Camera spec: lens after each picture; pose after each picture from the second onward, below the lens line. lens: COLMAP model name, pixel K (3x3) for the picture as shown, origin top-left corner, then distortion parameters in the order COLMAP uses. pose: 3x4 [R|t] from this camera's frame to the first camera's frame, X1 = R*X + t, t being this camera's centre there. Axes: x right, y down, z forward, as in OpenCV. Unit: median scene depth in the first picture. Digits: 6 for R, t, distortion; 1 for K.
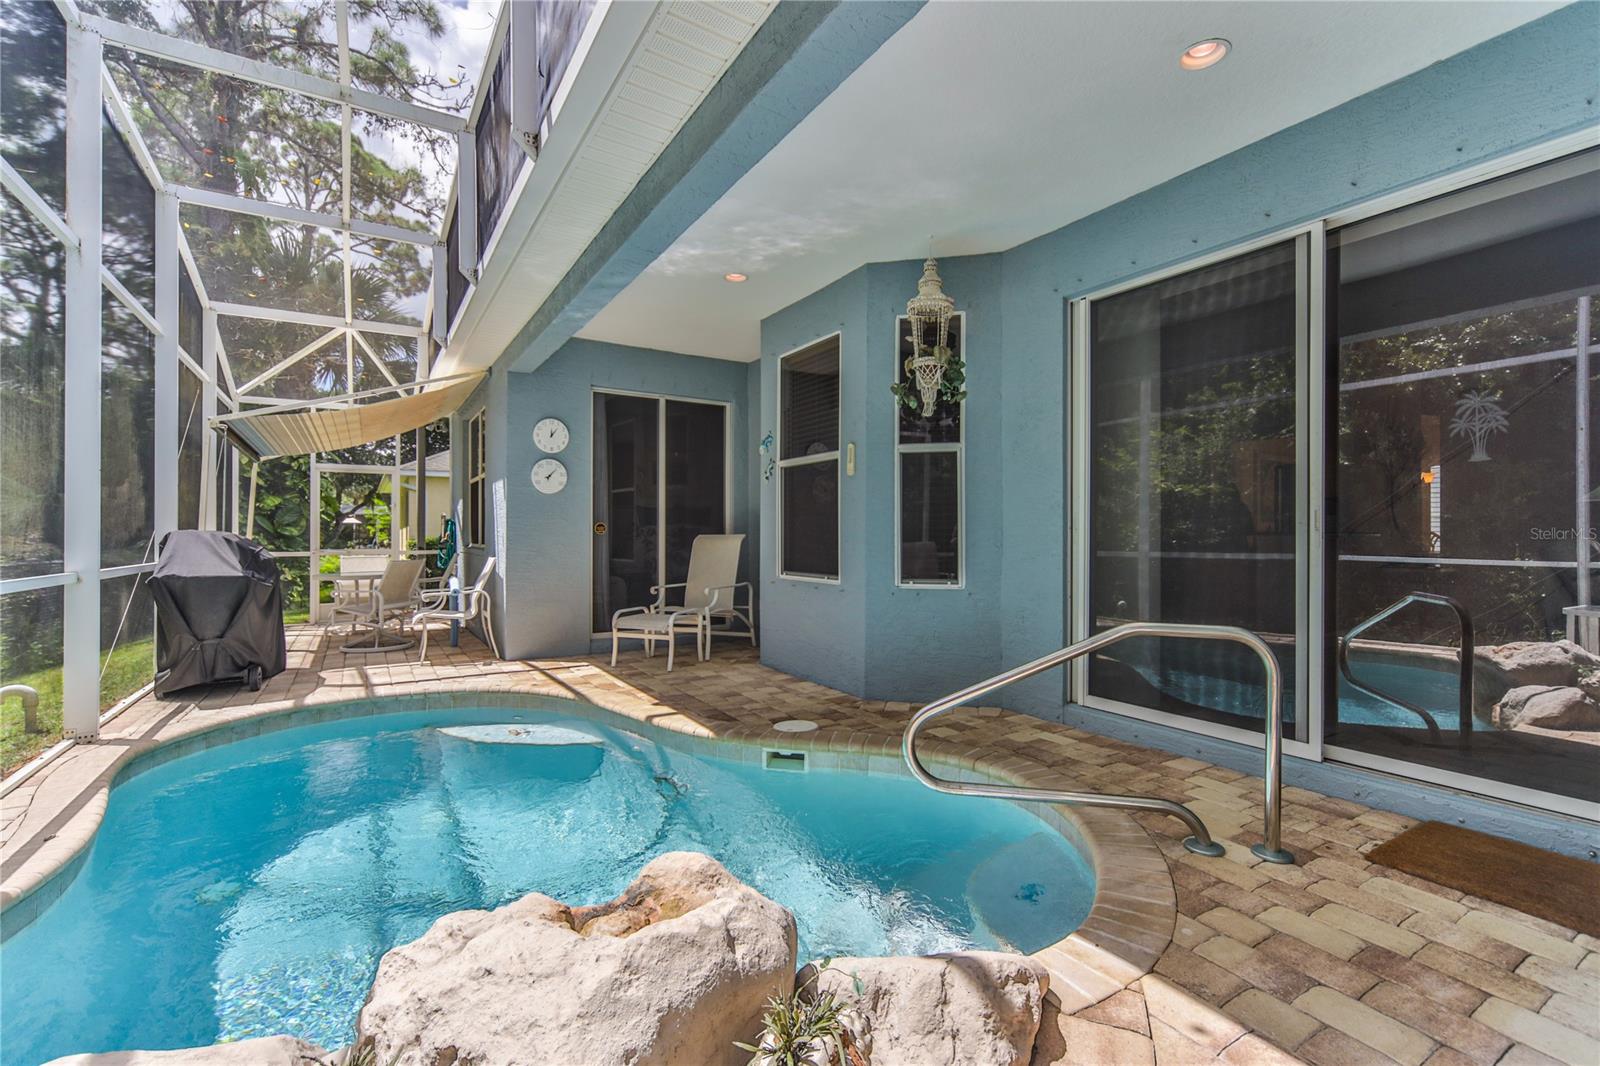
lens RADIAL K [[713.7, 0, 804.1], [0, 713.7, 531.9], [0, 0, 1]] dist [-0.004499, -0.000838]
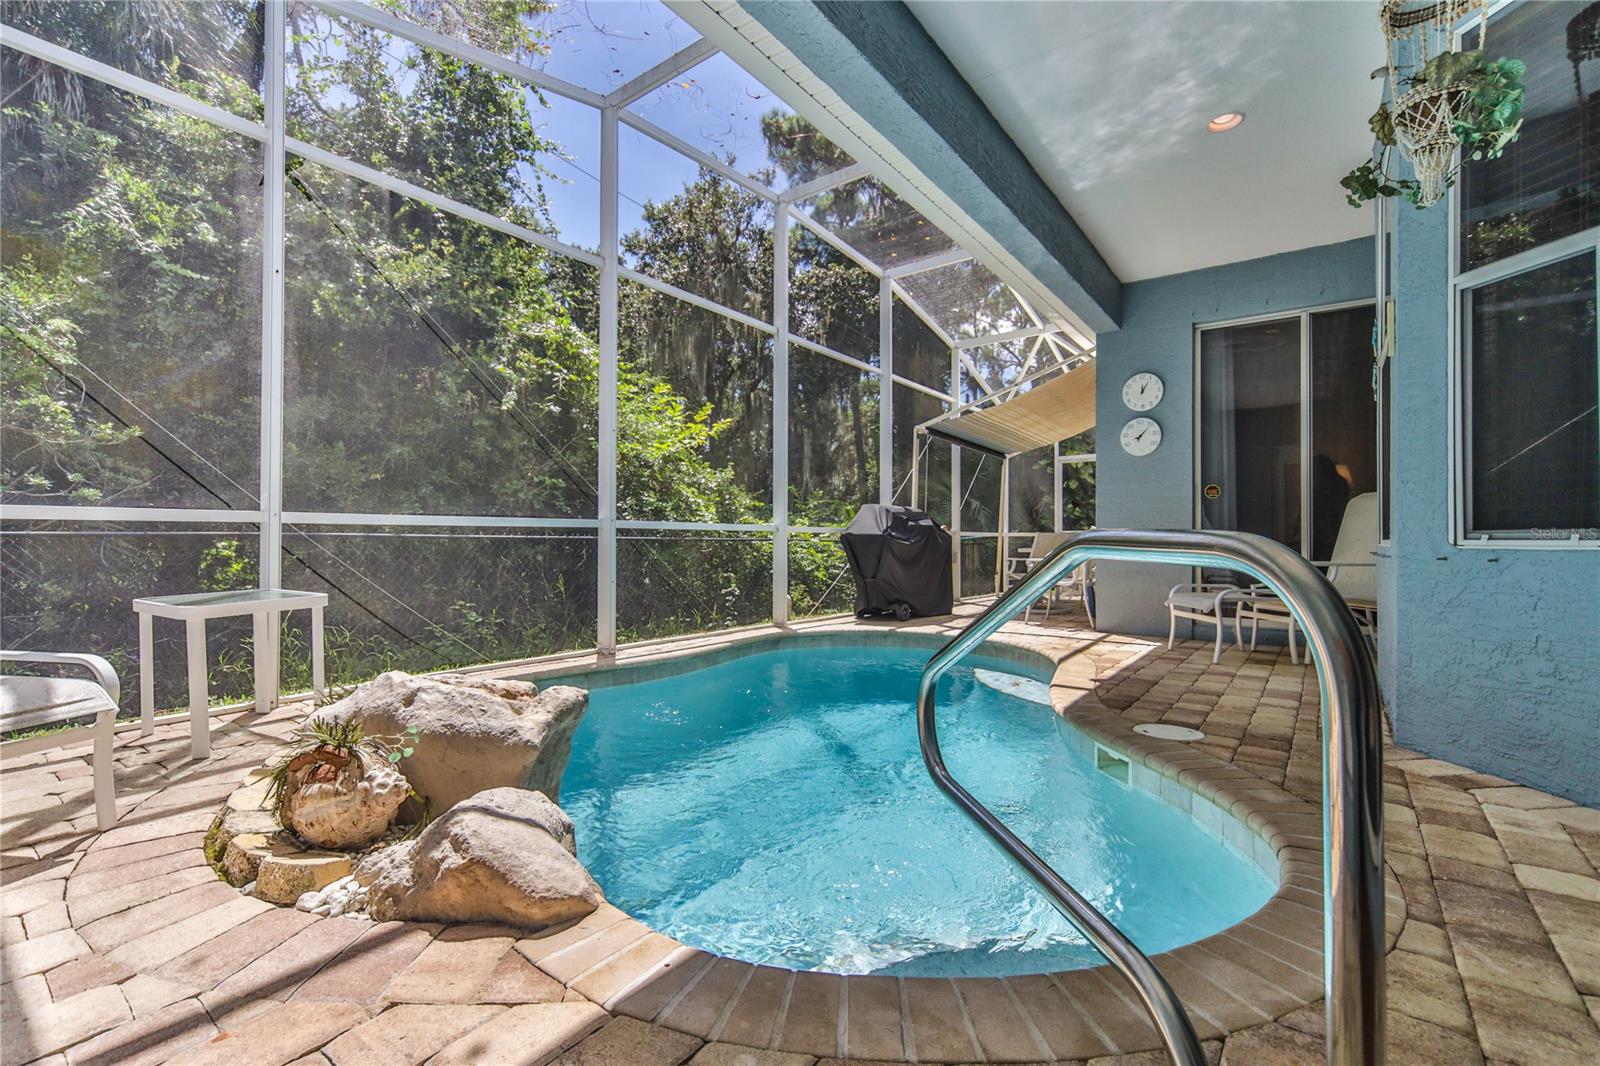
lens RADIAL K [[713.7, 0, 804.1], [0, 713.7, 531.9], [0, 0, 1]] dist [-0.004499, -0.000838]
pose [[0.348171, -0.012067, -0.937353, 0.455896], [-0.000149, 0.999916, -0.012928, 0.073496], [0.937431, 0.004641, 0.348140, 0.366313]]
